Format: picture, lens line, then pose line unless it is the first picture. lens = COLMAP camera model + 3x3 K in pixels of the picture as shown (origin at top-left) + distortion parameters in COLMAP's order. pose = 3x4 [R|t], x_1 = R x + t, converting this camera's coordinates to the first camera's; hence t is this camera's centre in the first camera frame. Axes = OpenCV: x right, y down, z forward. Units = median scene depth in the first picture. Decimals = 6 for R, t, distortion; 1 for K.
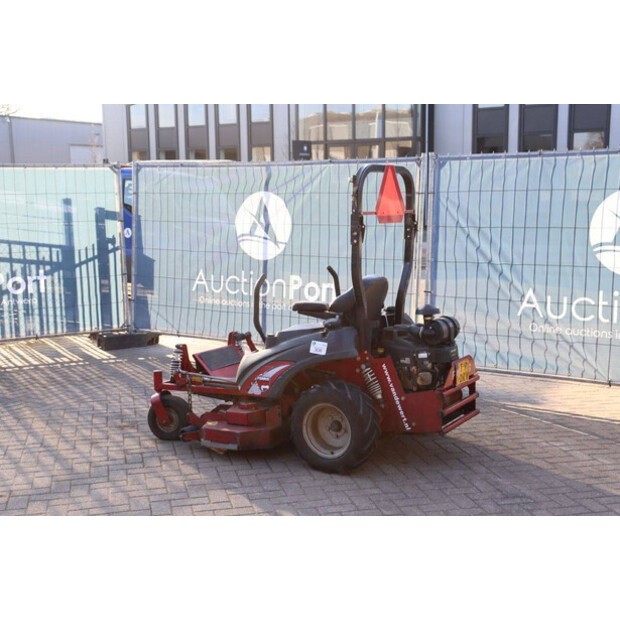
lens RADIAL K [[882.5, 0, 310.0], [0, 882.5, 310.0], [0, 0, 1]] dist [0.127778, 0.050563]
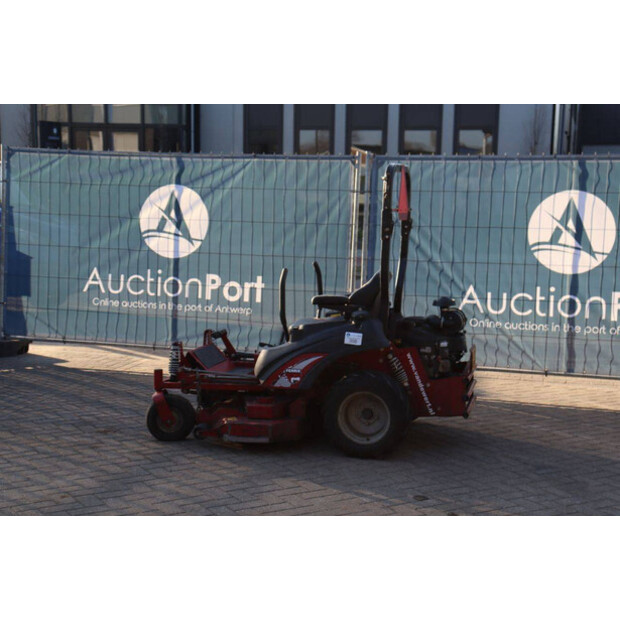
lens RADIAL K [[1033.5, 0, 310.0], [0, 1033.5, 310.0], [0, 0, 1]] dist [0.225542, -0.057421]
pose [[0.953373, -0.009228, 0.301654, -0.312207], [0.013977, 0.999810, -0.013588, 0.019269], [-0.301471, 0.017170, 0.953321, -0.111105]]
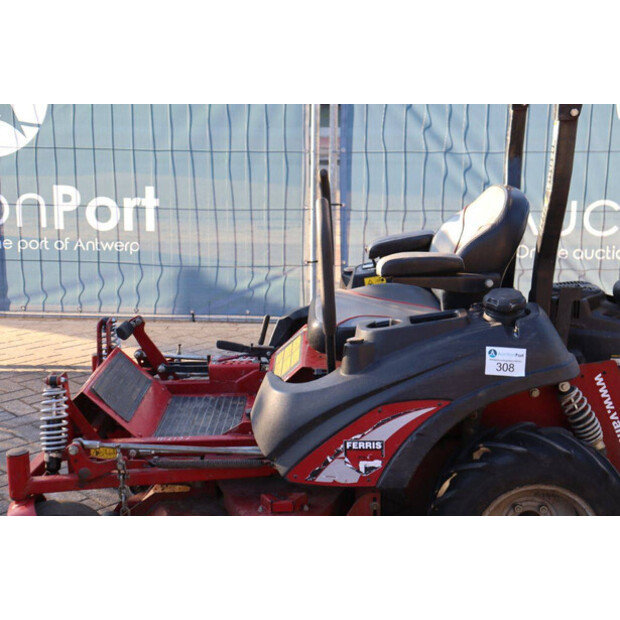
lens RADIAL K [[960.0, 0, 310.0], [0, 960.0, 310.0], [0, 0, 1]] dist [0.160757, 0.031389]
pose [[0.862563, -0.114339, 0.492862, -0.236386], [0.058281, 0.990100, 0.127695, -0.038031], [-0.502583, -0.081421, 0.860687, 0.491946]]
